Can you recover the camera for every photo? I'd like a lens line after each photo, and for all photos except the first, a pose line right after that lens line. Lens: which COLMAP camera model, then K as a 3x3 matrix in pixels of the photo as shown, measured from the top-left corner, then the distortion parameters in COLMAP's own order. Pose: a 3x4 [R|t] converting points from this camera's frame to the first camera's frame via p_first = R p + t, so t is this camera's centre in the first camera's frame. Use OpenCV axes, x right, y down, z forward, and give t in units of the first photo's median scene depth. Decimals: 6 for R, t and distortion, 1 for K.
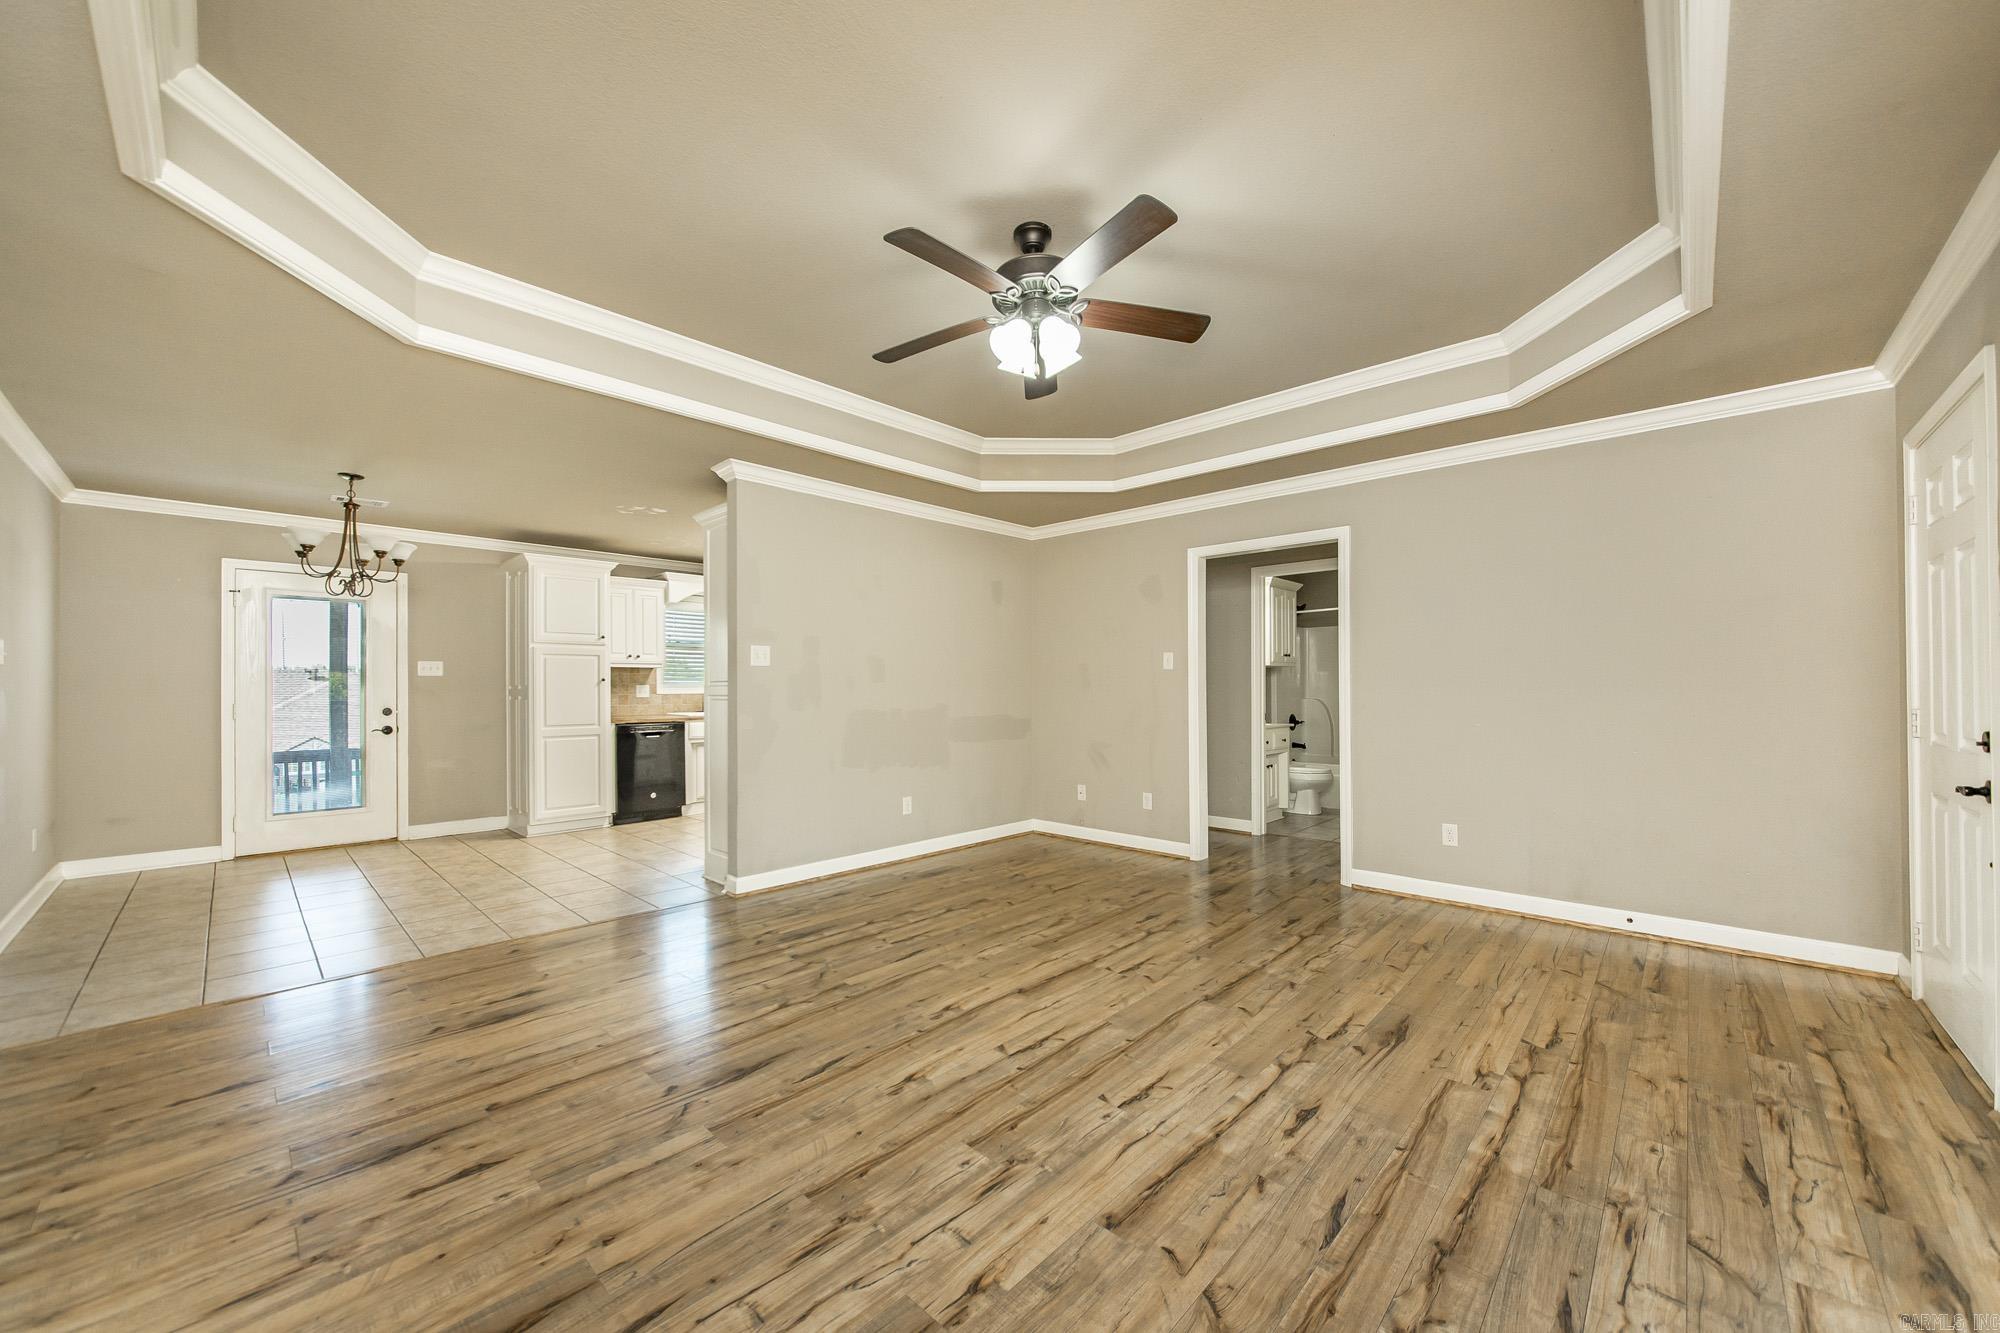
lens RADIAL K [[742.6, 0, 993.0], [0, 742.6, 680.1], [0, 0, 1]] dist [-0.019219, 0.004996]
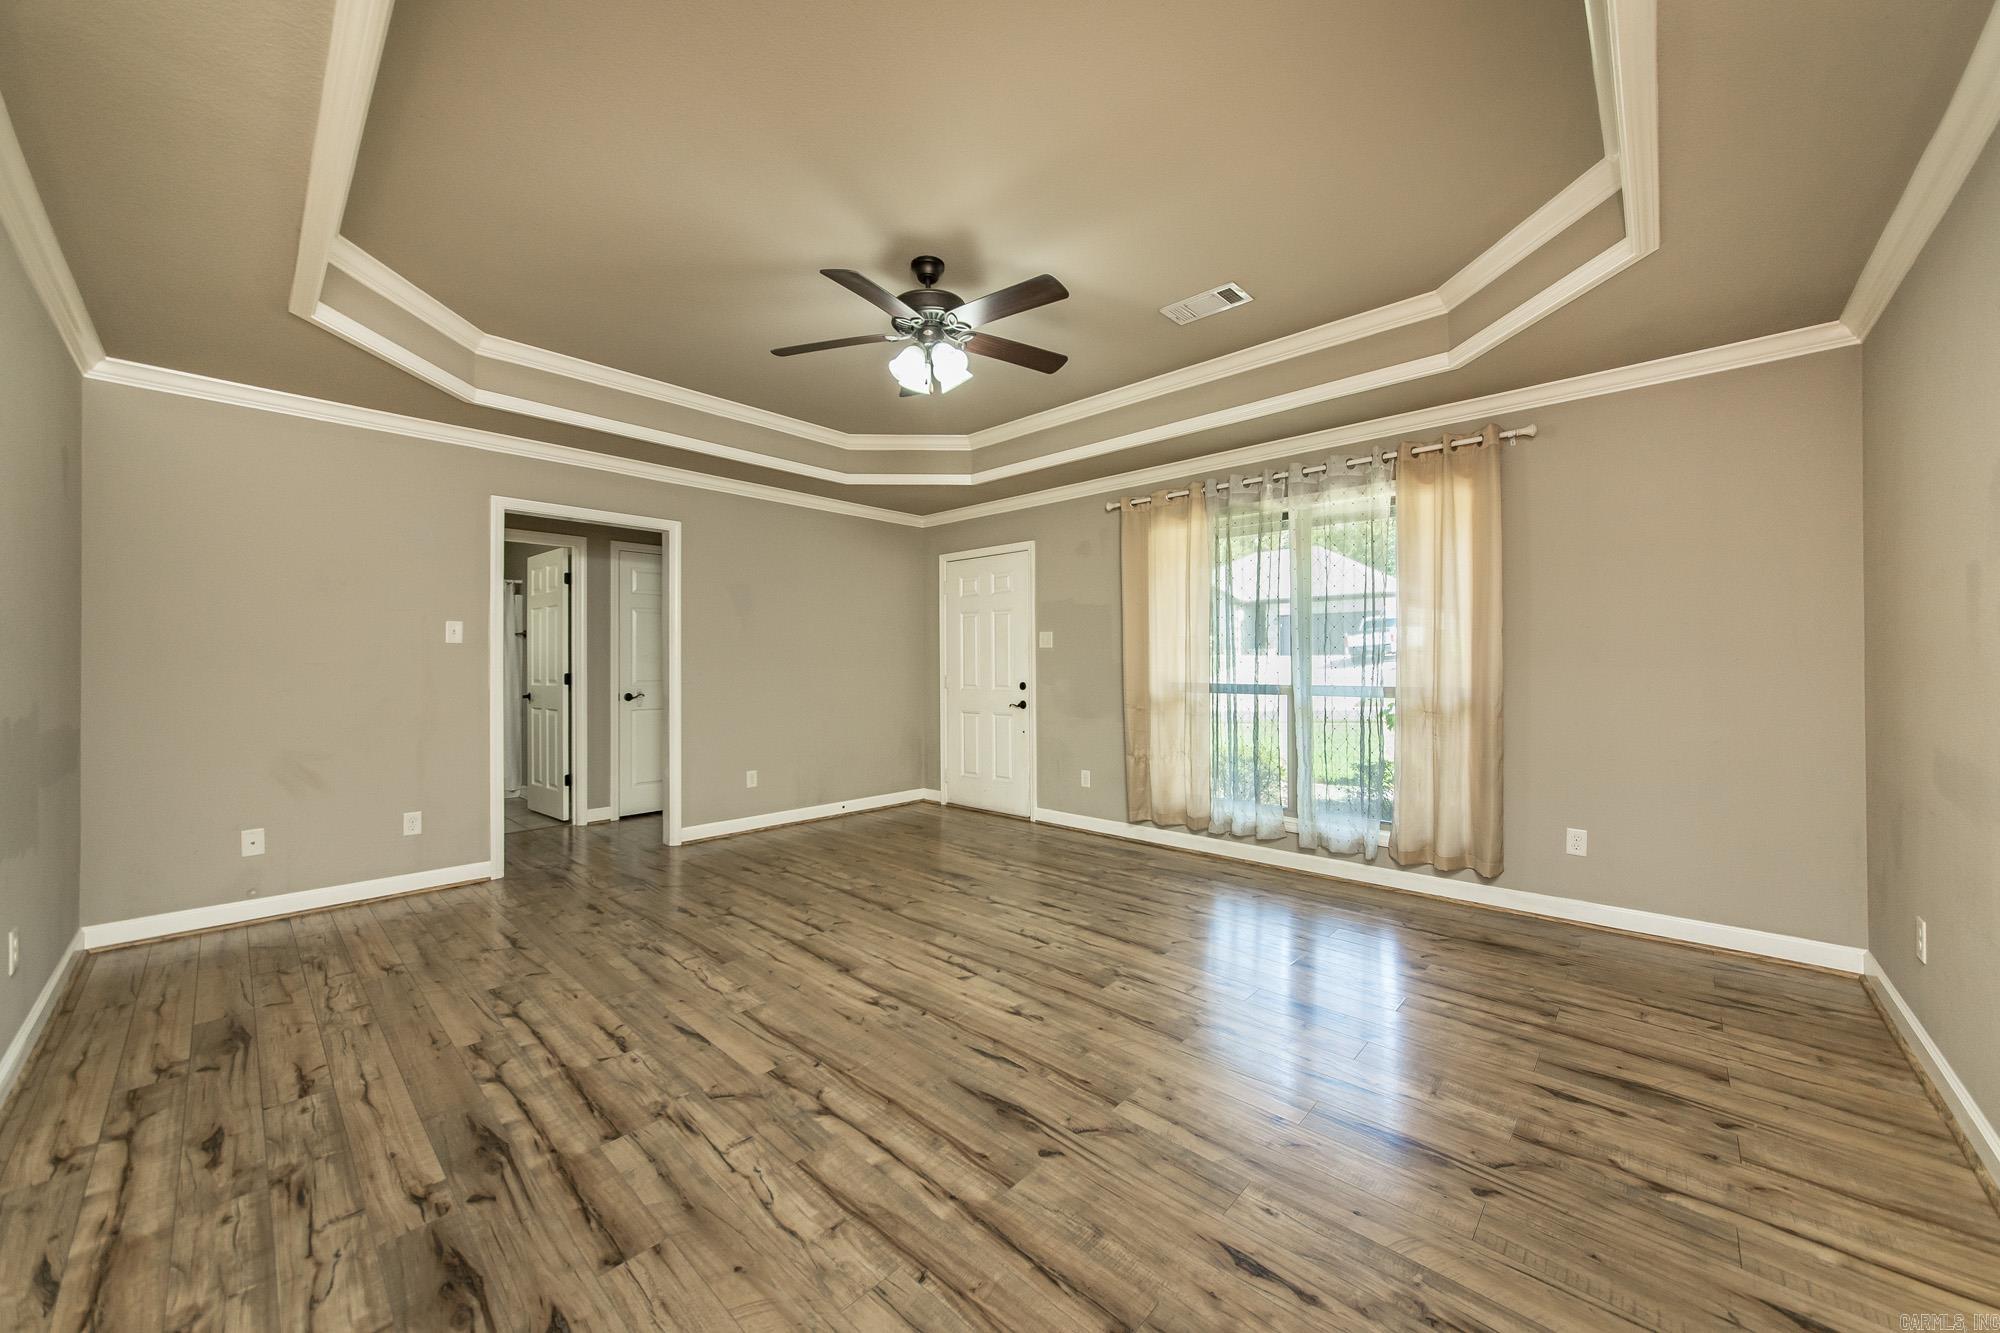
lens RADIAL K [[723.0, 0, 996.6], [0, 723.0, 663.6], [0, 0, 1]] dist [-0.010433, 0.004507]
pose [[-0.008191, 0.005800, 0.999950, -0.965473], [-0.007029, 0.999958, -0.005858, 0.011569], [-0.999942, -0.007077, -0.008150, 0.829441]]
